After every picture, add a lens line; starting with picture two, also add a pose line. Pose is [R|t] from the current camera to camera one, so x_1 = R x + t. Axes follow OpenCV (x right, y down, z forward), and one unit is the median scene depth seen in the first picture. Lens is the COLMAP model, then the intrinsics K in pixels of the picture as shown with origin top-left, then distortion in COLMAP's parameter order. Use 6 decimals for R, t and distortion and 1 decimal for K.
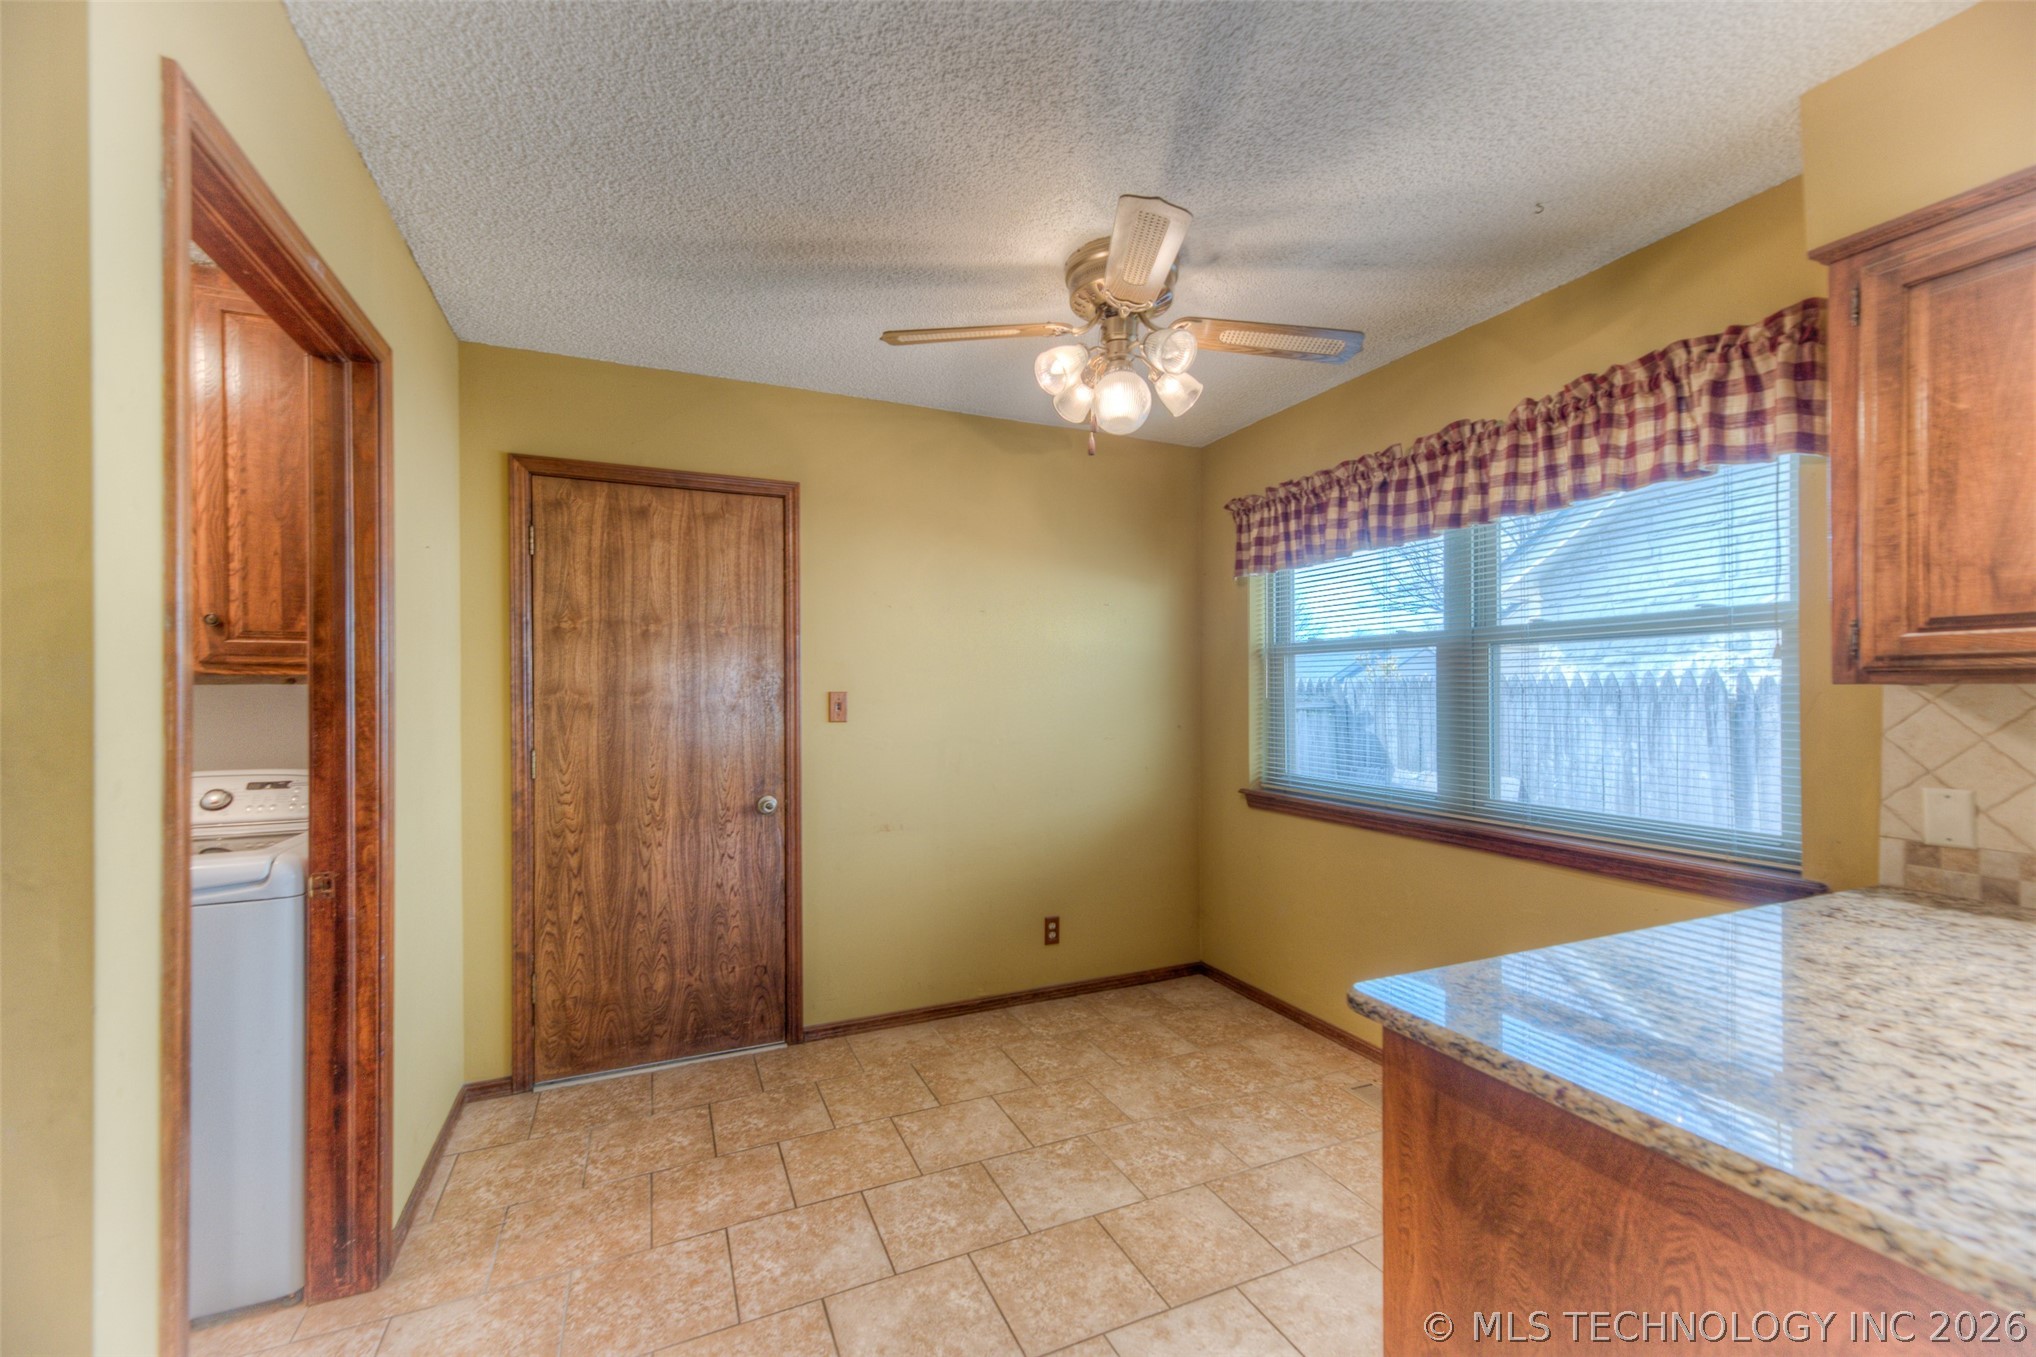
lens RADIAL K [[814.5, 0, 1011.7], [0, 814.5, 695.5], [0, 0, 1]] dist [0.015302, -0.003320]
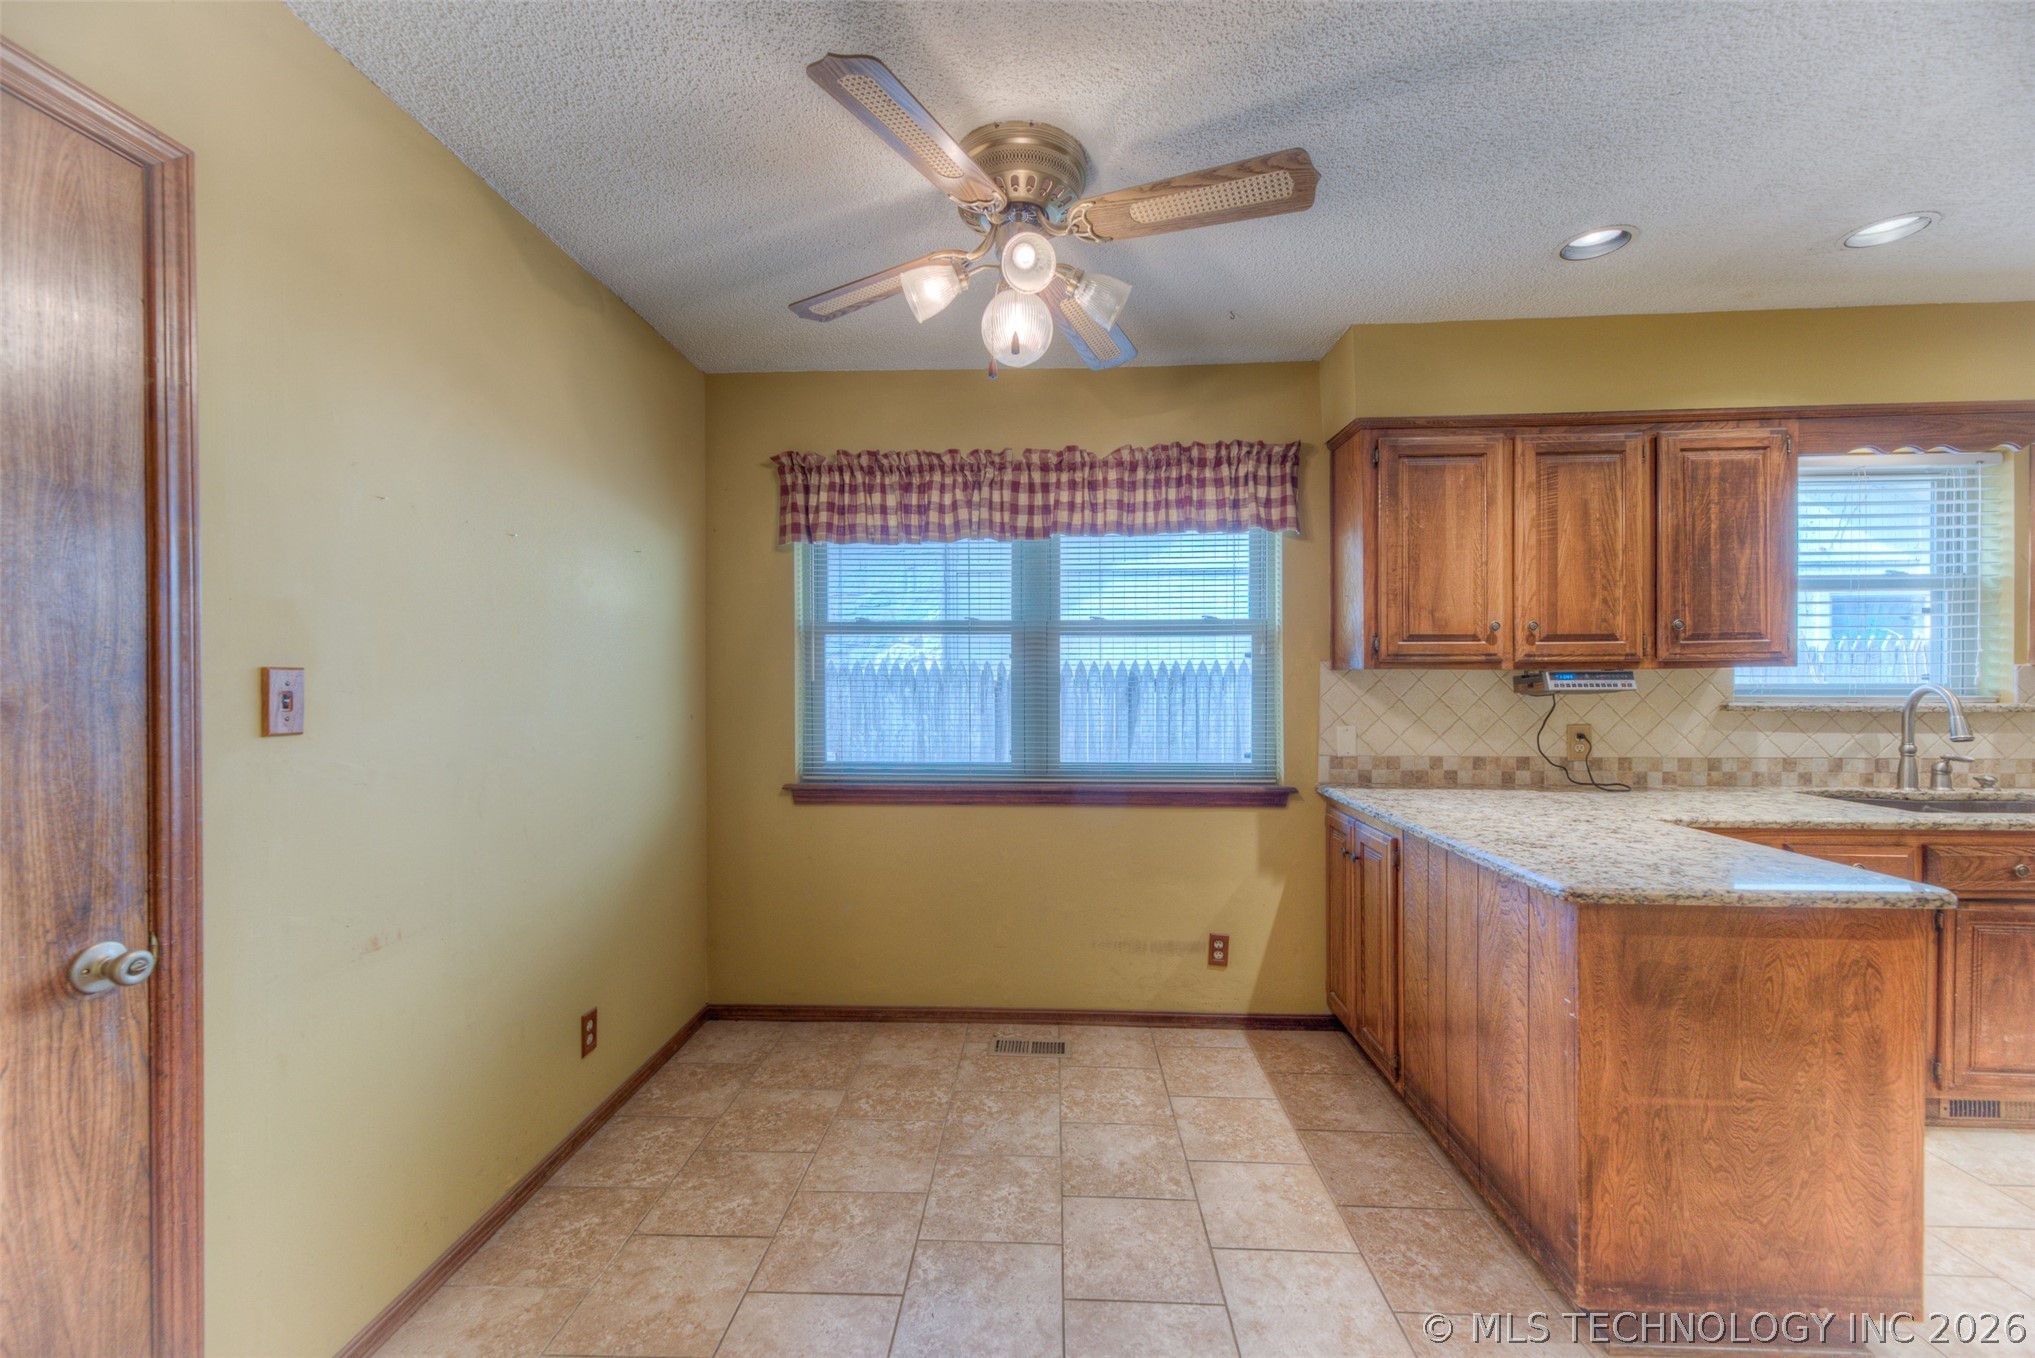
lens RADIAL K [[814.1, 0, 1008.5], [0, 814.1, 679.0], [0, 0, 1]] dist [0.015302, -0.003320]
pose [[0.445469, -0.000389, 0.895297, -0.531943], [0.003425, 0.999993, -0.001270, 0.004127], [-0.895291, 0.003632, 0.445467, 0.535616]]
